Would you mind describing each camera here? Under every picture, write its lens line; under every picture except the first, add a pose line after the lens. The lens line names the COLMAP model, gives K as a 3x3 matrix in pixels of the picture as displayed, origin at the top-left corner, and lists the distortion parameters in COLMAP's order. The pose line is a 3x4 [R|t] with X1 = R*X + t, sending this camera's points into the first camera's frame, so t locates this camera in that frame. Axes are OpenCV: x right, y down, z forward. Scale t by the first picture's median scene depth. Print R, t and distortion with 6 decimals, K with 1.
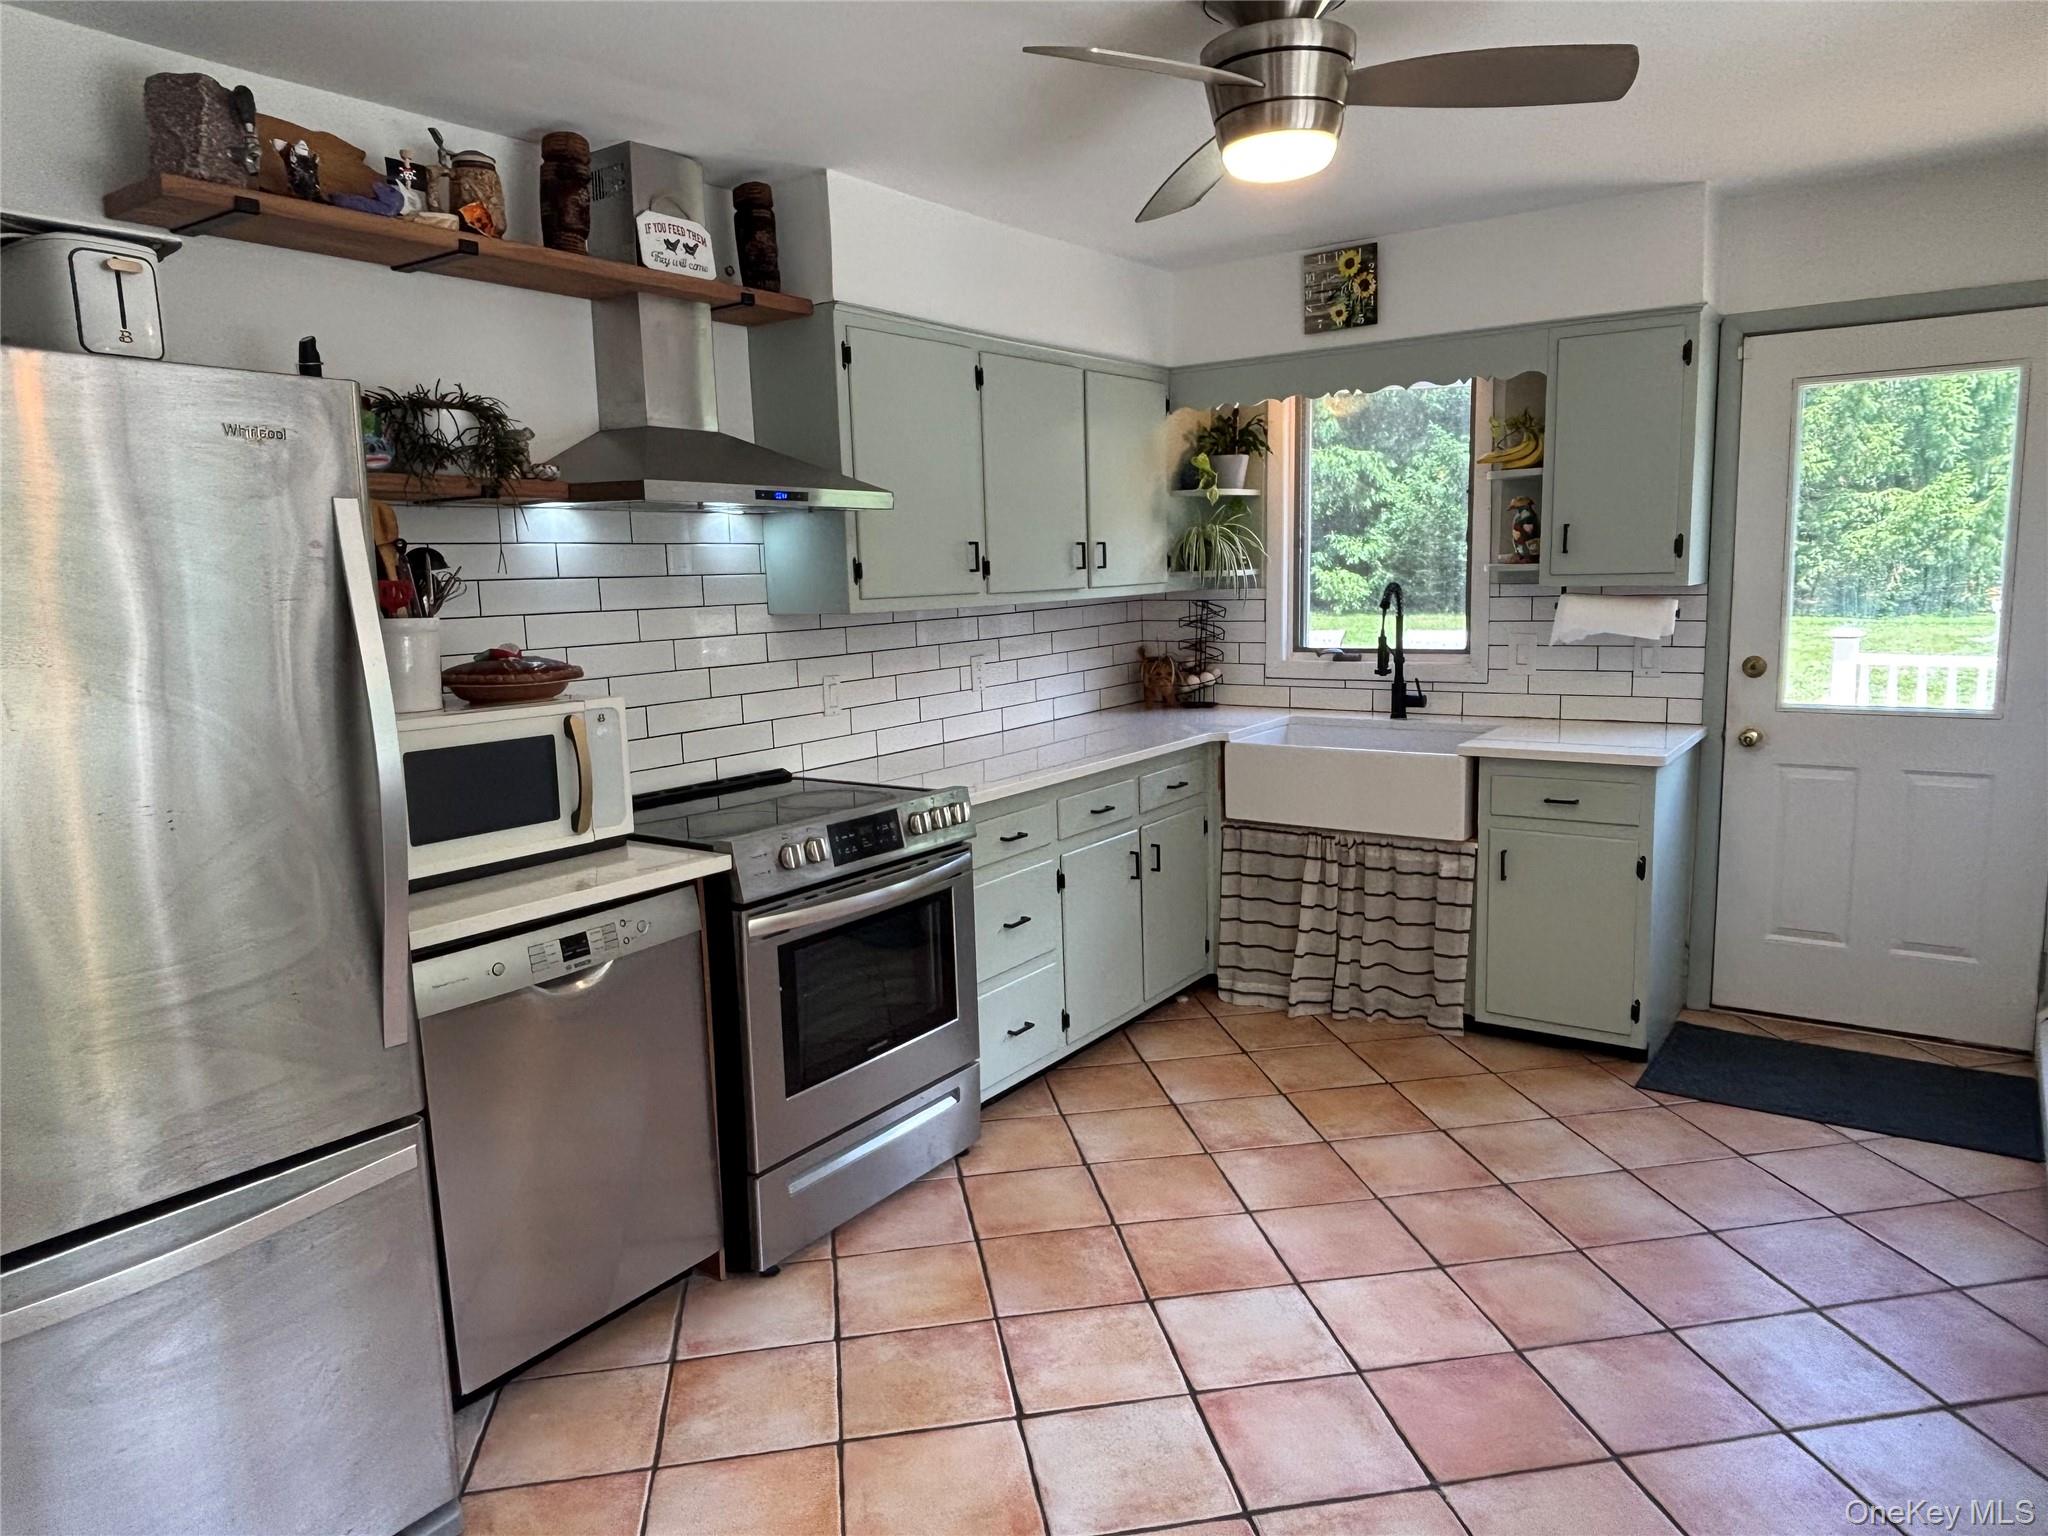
lens RADIAL K [[1318.3, 0, 1019.8], [0, 1318.3, 766.7], [0, 0, 1]] dist [0.025606, -0.005189]
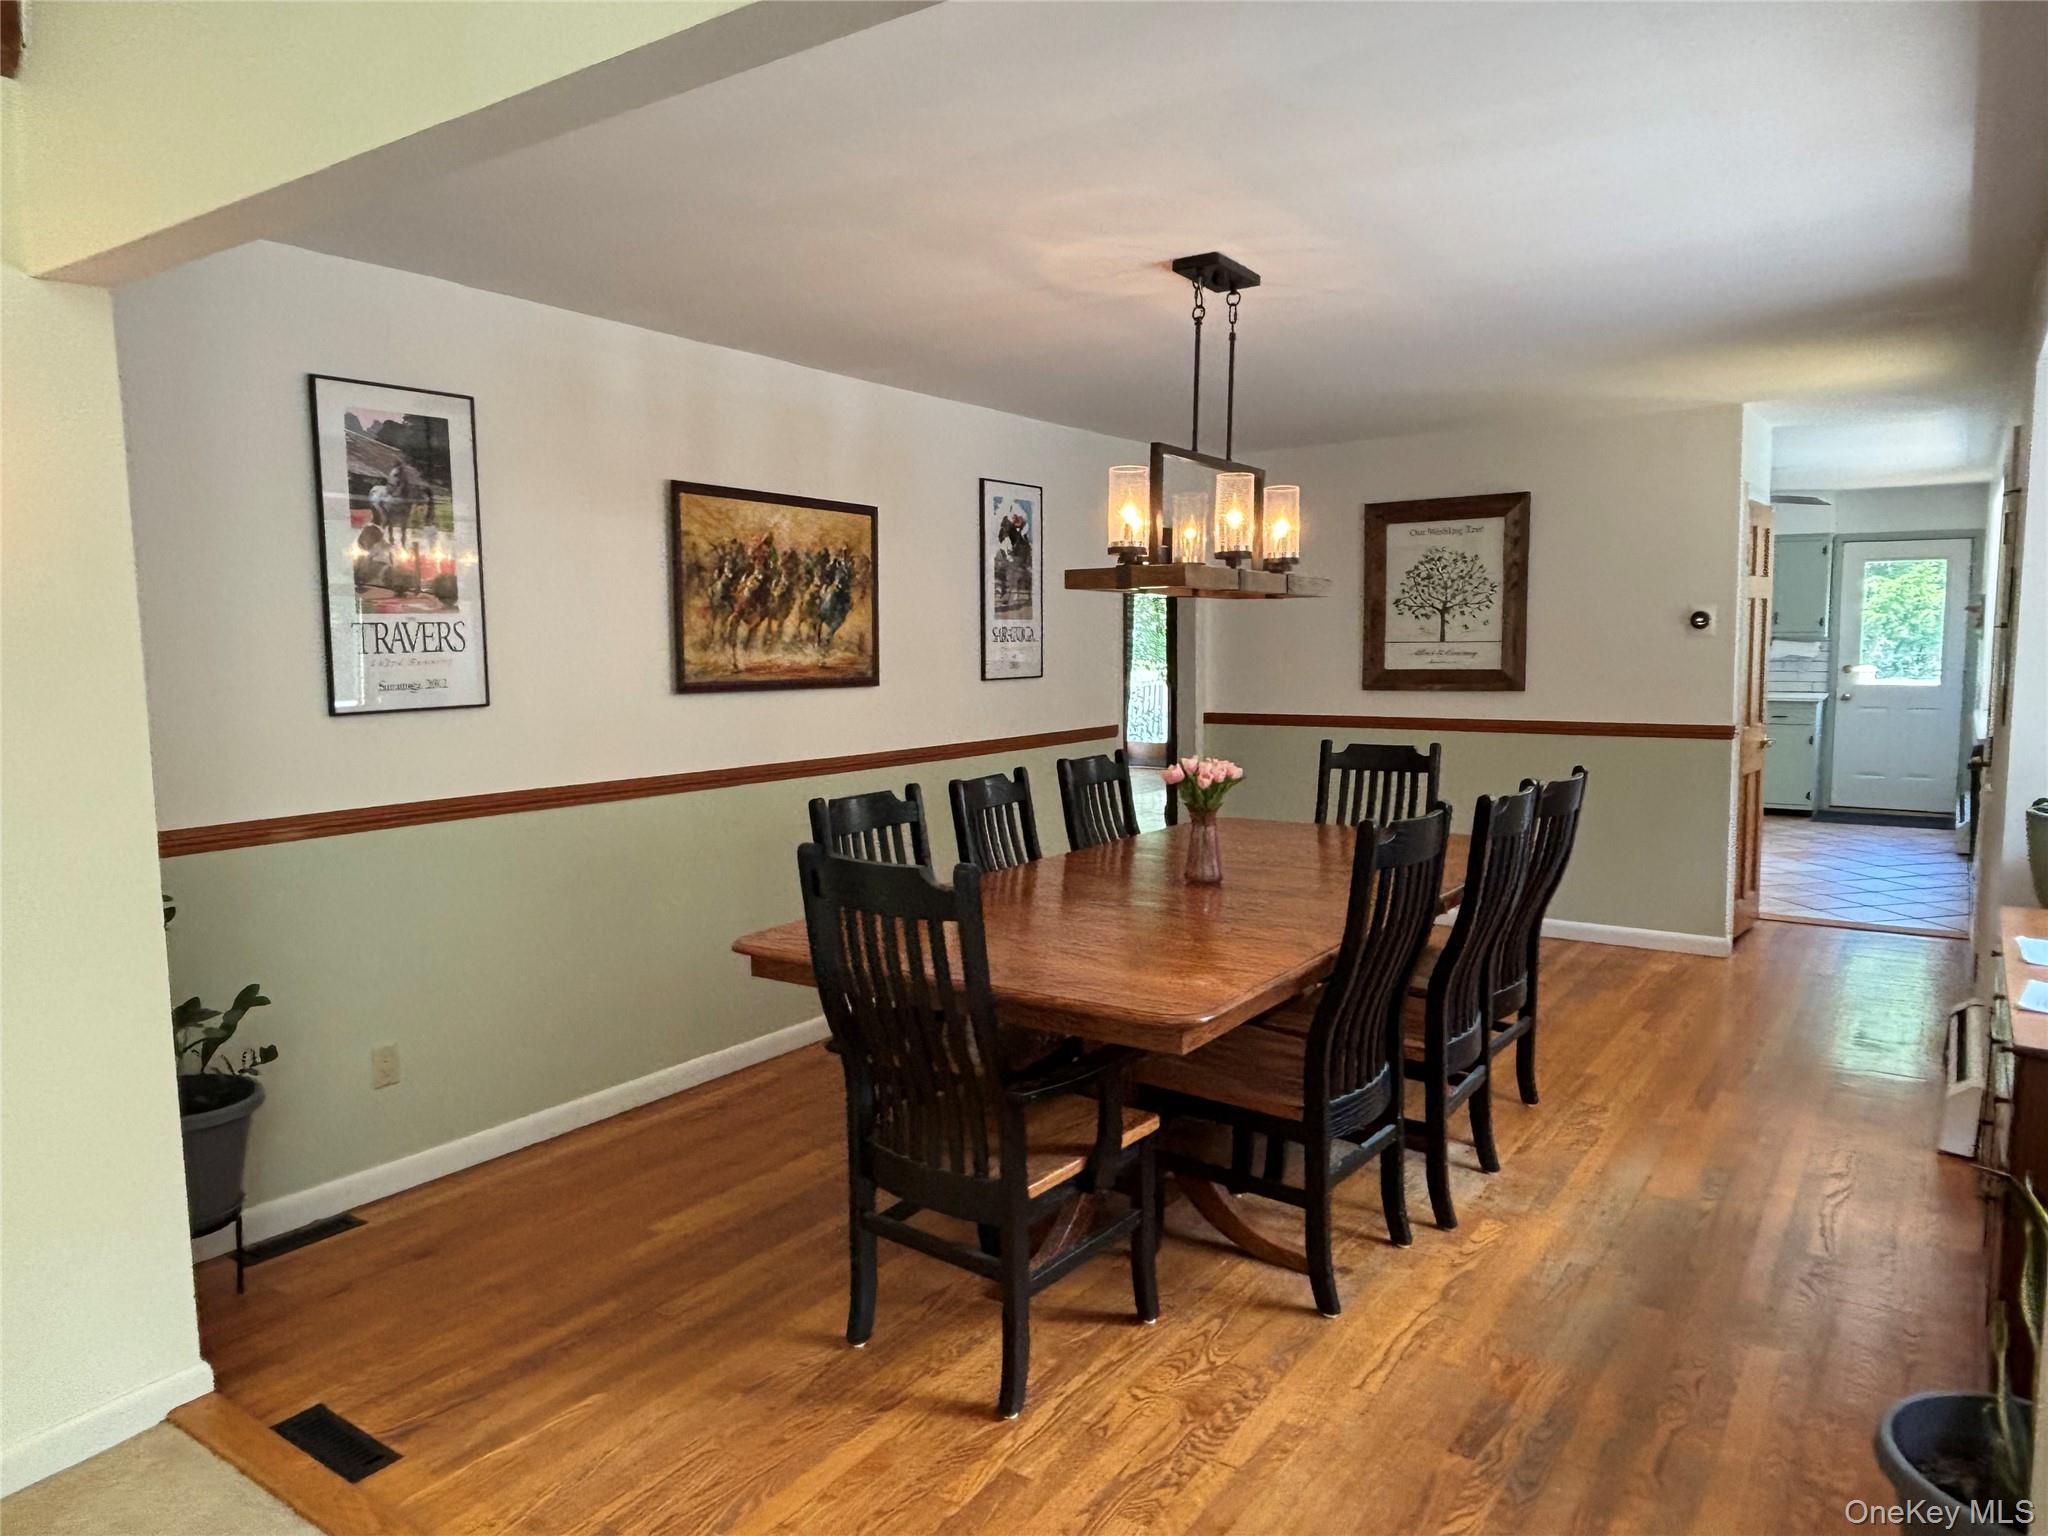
lens RADIAL K [[1318.3, 0, 1031.9], [0, 1318.3, 771.6], [0, 0, 1]] dist [0.025606, -0.005189]
pose [[0.999743, 0.013072, 0.018502, -1.044490], [-0.012278, 0.999026, -0.042375, 0.245924], [-0.019038, 0.042137, 0.998930, -1.496700]]
